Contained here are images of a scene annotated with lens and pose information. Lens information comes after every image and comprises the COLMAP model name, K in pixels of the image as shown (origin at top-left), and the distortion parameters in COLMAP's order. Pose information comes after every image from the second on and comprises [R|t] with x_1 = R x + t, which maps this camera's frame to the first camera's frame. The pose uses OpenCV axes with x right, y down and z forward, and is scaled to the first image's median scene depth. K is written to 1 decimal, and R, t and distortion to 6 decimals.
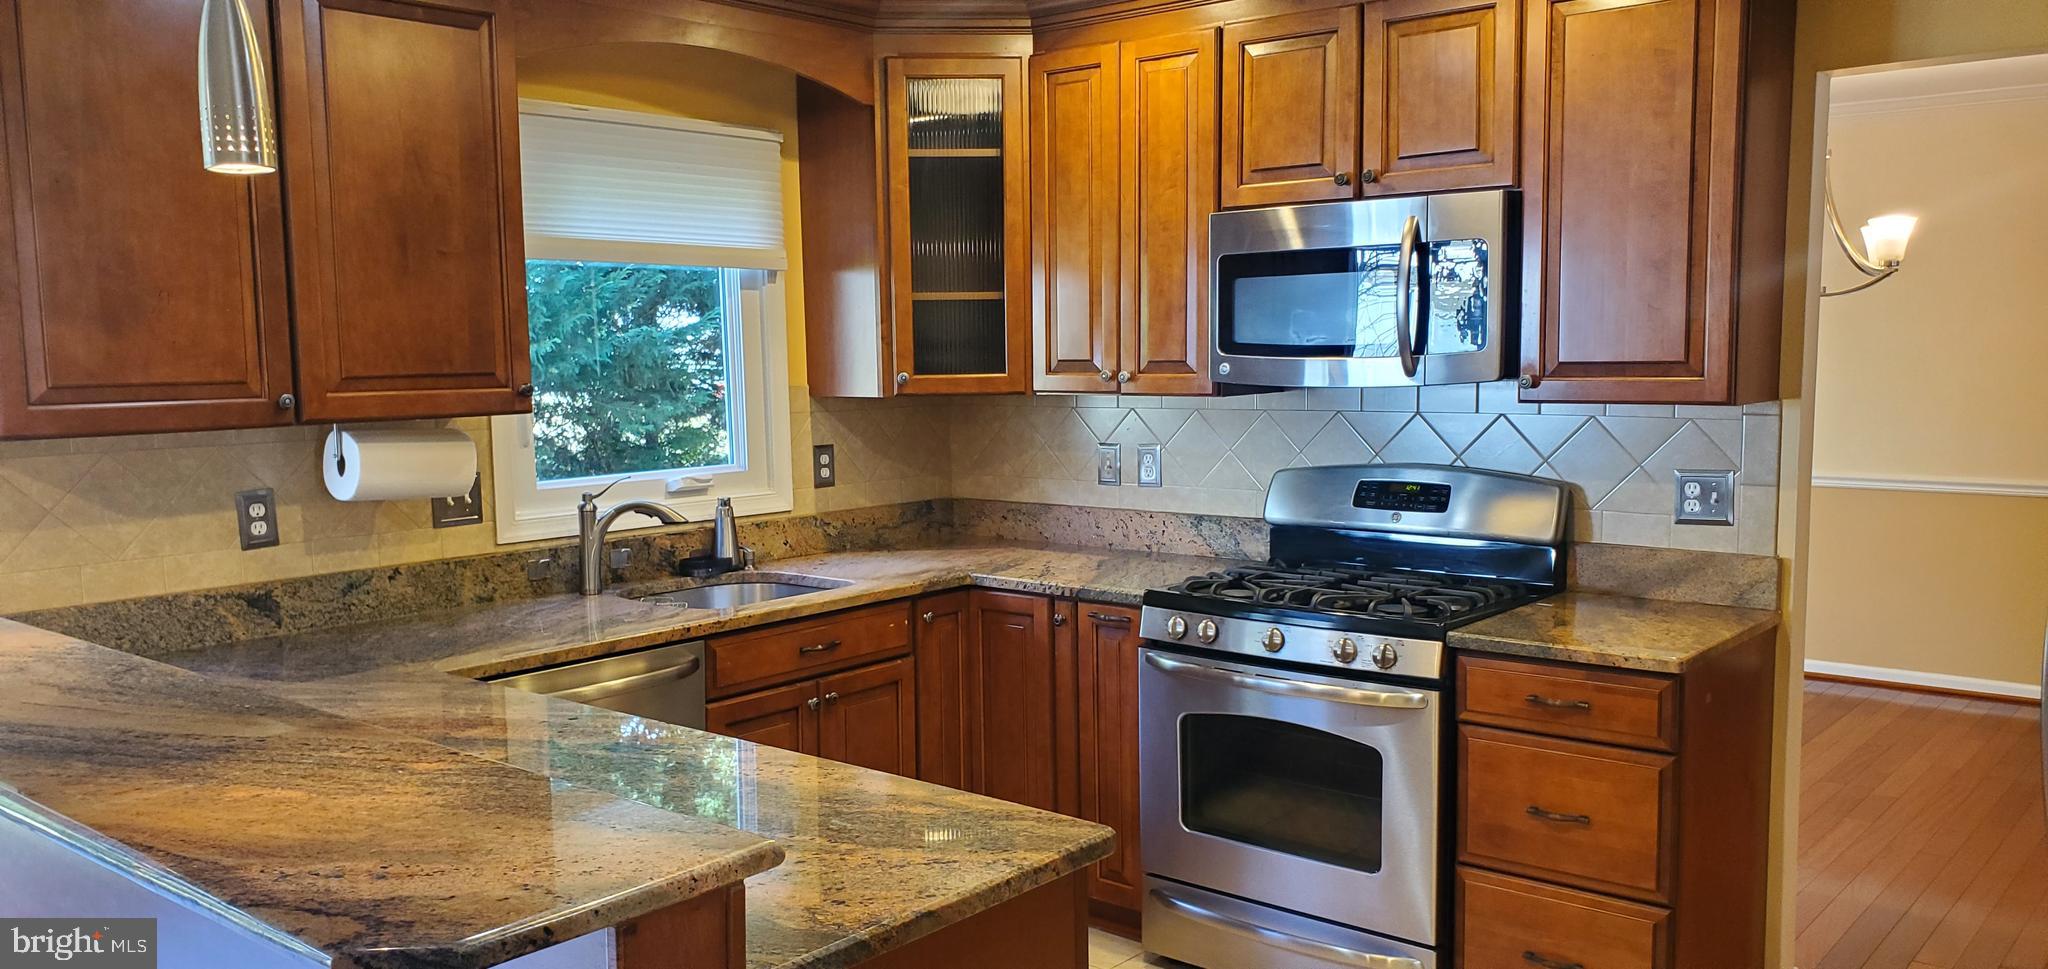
lens RADIAL K [[1595.3, 0, 1026.8], [0, 1595.3, 510.5], [0, 0, 1]] dist [0.087261, -0.178491]
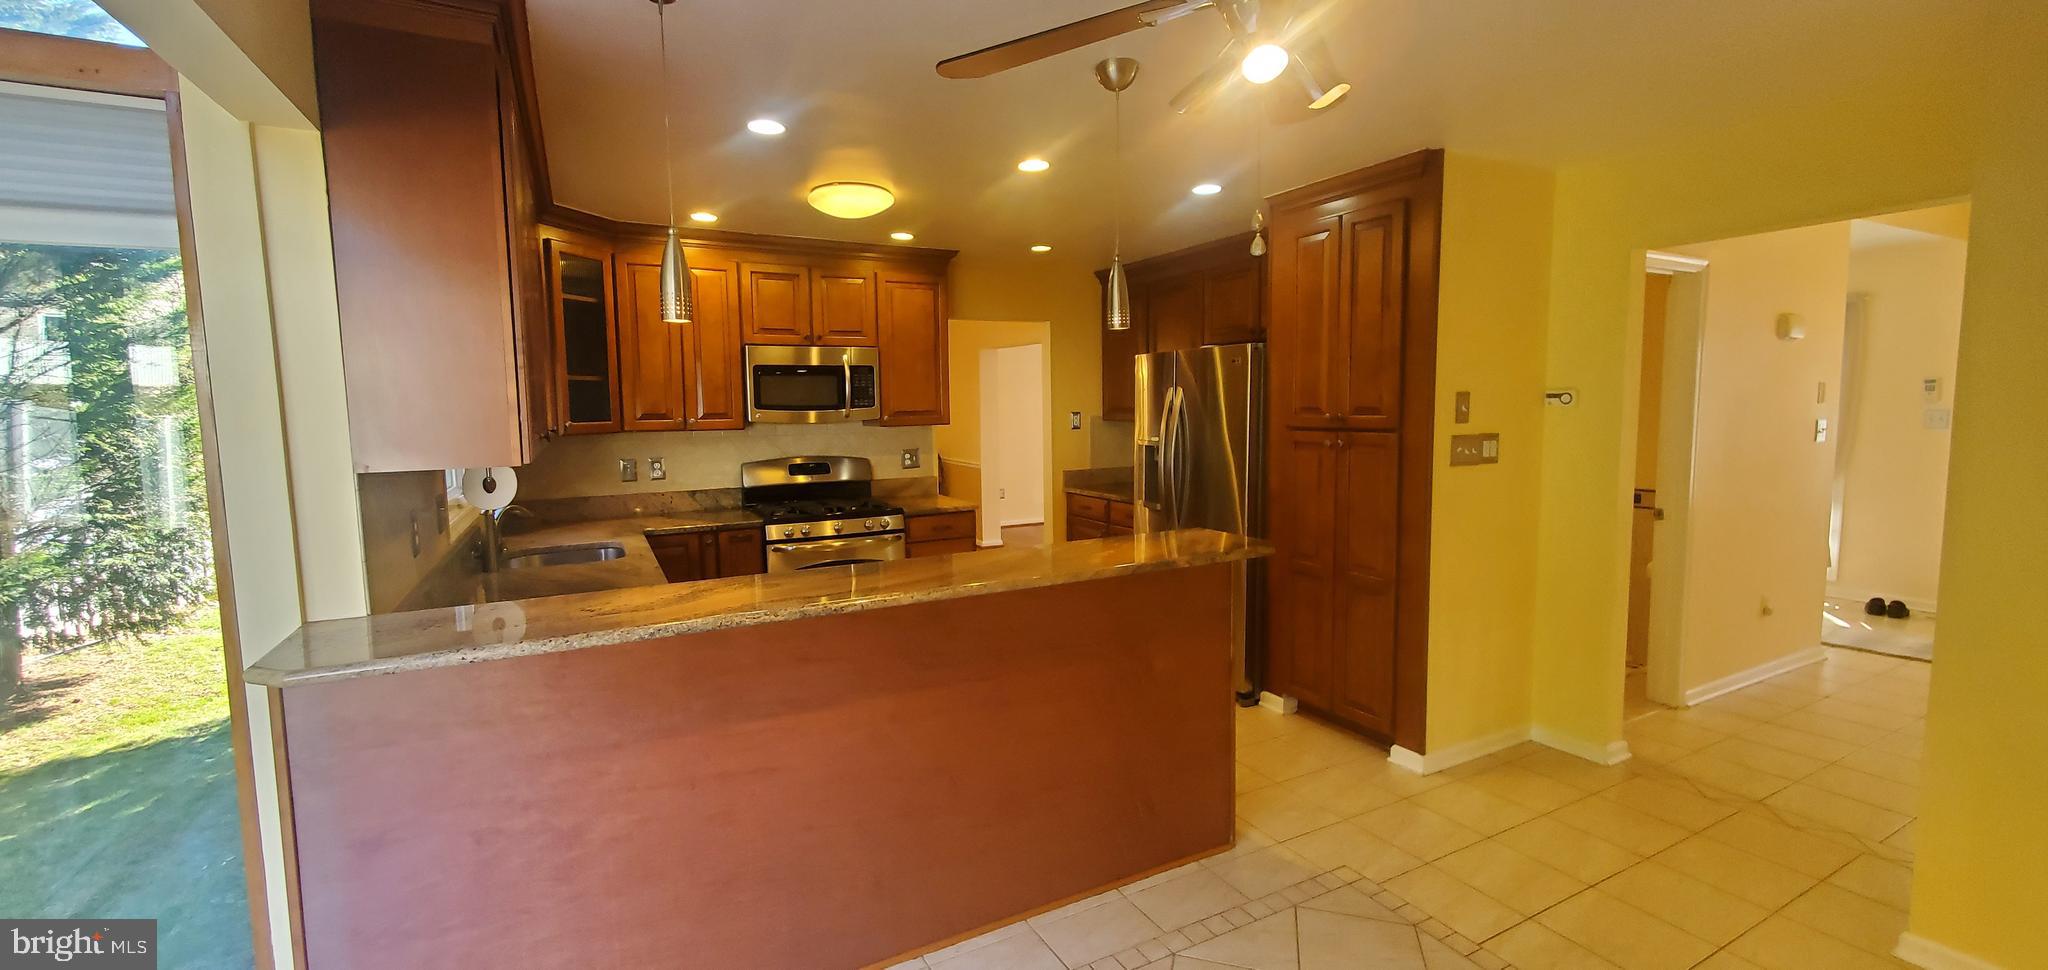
lens RADIAL K [[819.2, 0, 1001.1], [0, 819.2, 476.9], [0, 0, 1]] dist [-0.003870, -0.000243]
pose [[0.366273, -0.076641, 0.927346, -0.849538], [0.110340, 0.993148, 0.038498, -0.013732], [-0.923942, 0.088223, 0.372220, 0.294748]]
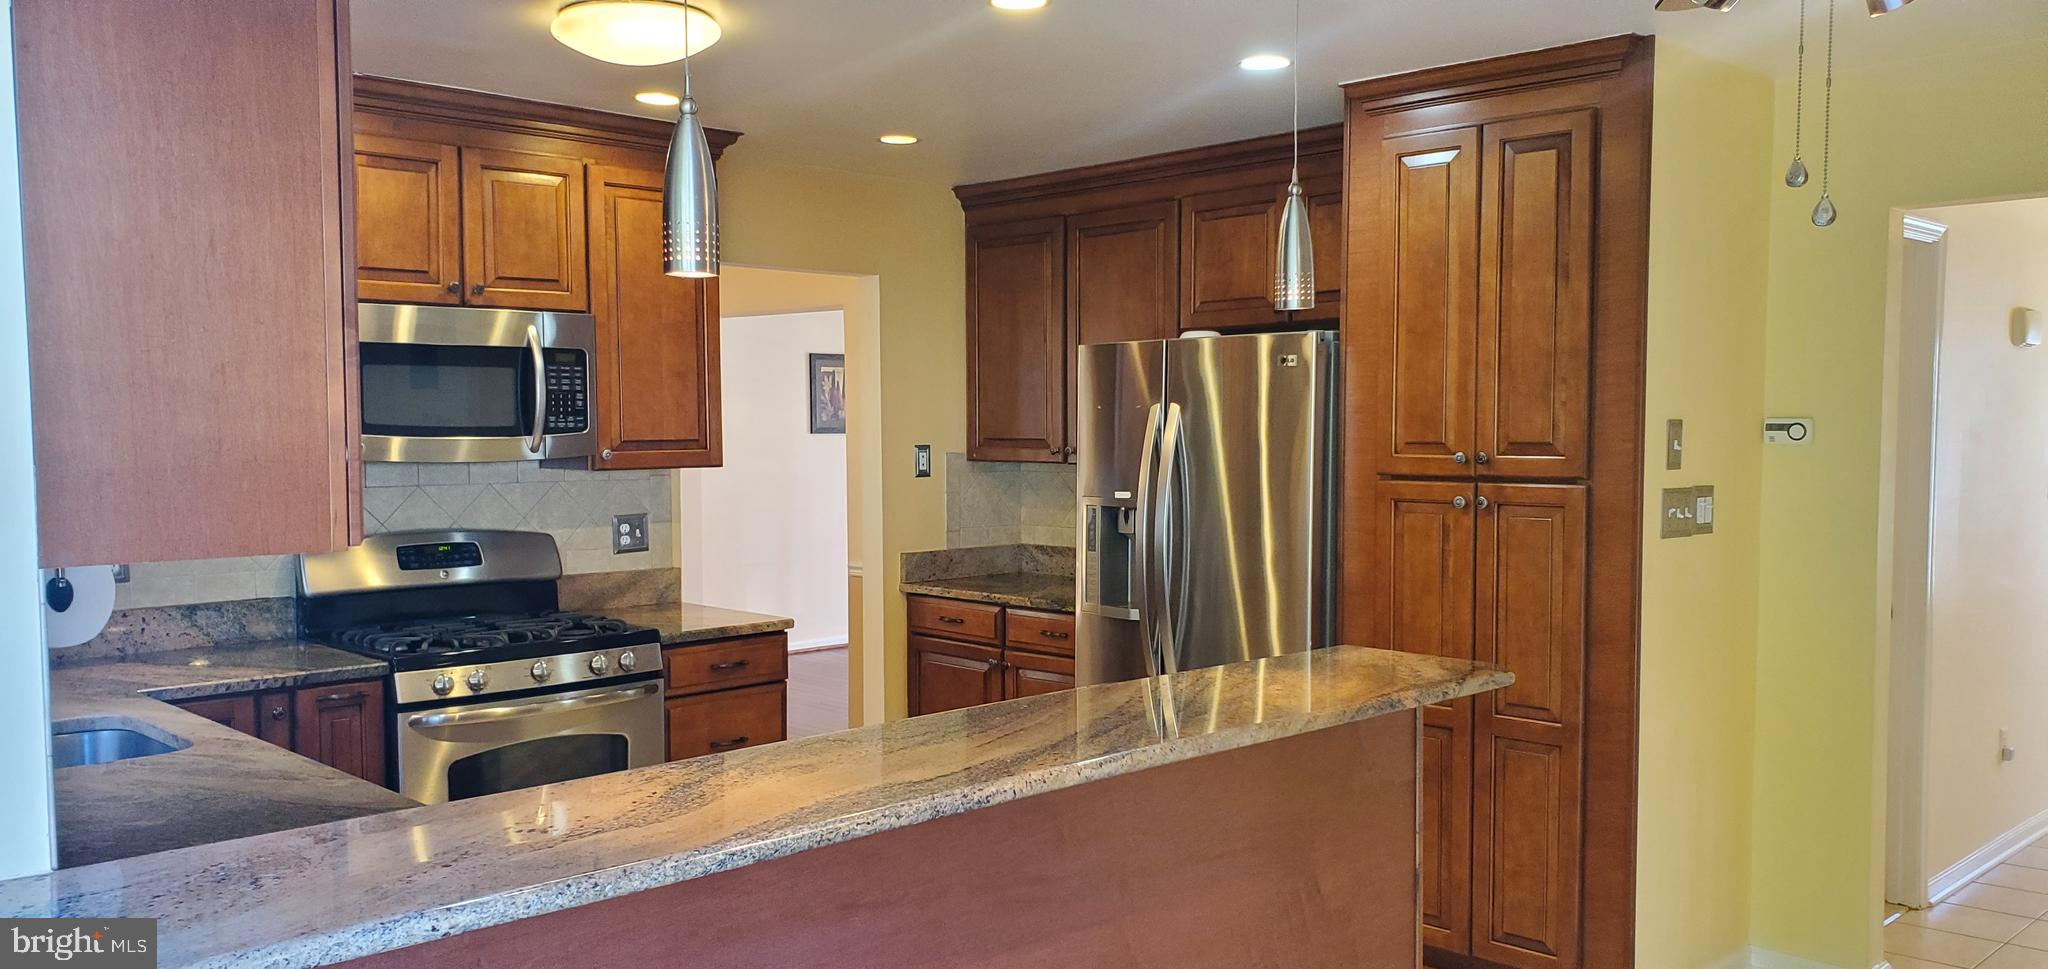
lens RADIAL K [[1595.3, 0, 1026.8], [0, 1595.3, 510.5], [0, 0, 1]] dist [0.087261, -0.178491]
pose [[0.076459, -0.043936, 0.996104, -0.961114], [0.107555, 0.993563, 0.035568, -0.040028], [-0.991255, 0.104417, 0.080692, 0.503601]]
